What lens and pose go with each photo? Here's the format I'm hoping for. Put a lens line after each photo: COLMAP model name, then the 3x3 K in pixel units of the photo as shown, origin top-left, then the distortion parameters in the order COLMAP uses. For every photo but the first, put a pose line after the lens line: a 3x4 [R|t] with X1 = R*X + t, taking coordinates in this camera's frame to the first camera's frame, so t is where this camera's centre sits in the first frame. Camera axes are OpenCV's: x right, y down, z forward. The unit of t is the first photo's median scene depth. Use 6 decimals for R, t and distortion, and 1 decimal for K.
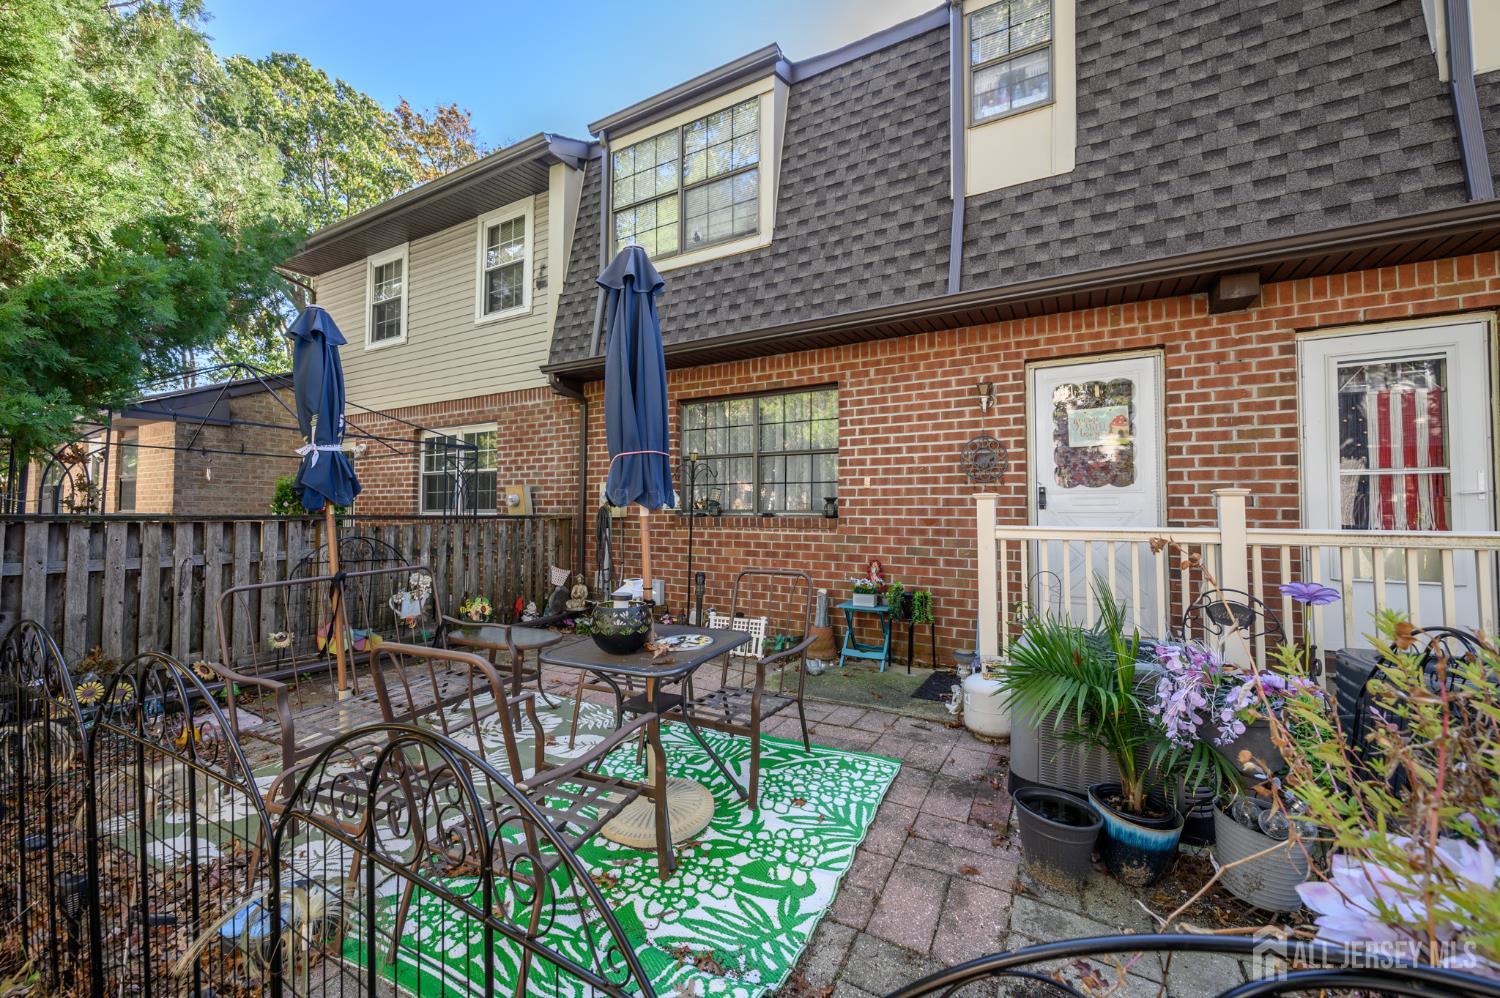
lens RADIAL K [[594.5, 0, 754.8], [0, 594.5, 489.1], [0, 0, 1]] dist [-0.001552, 0.000215]
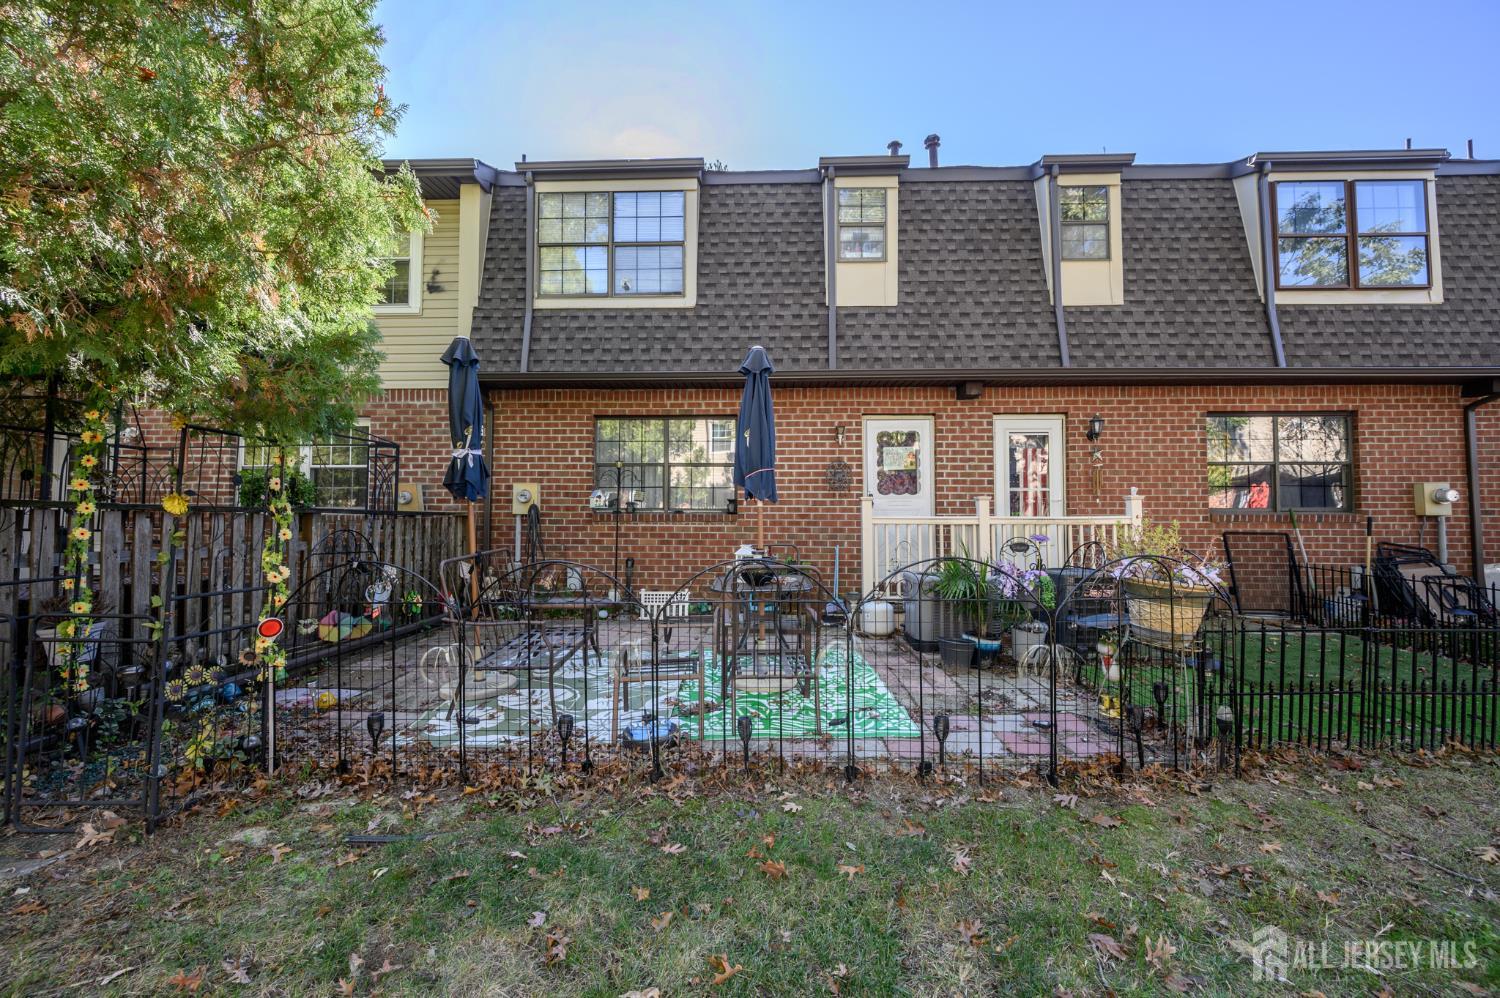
lens RADIAL K [[594.5, 0, 754.8], [0, 594.5, 489.1], [0, 0, 1]] dist [-0.001552, 0.000215]
pose [[0.883971, 0.022440, 0.467002, -0.523452], [-0.018135, 0.999742, -0.013711, 0.010149], [-0.467189, 0.003651, 0.884150, -0.260608]]
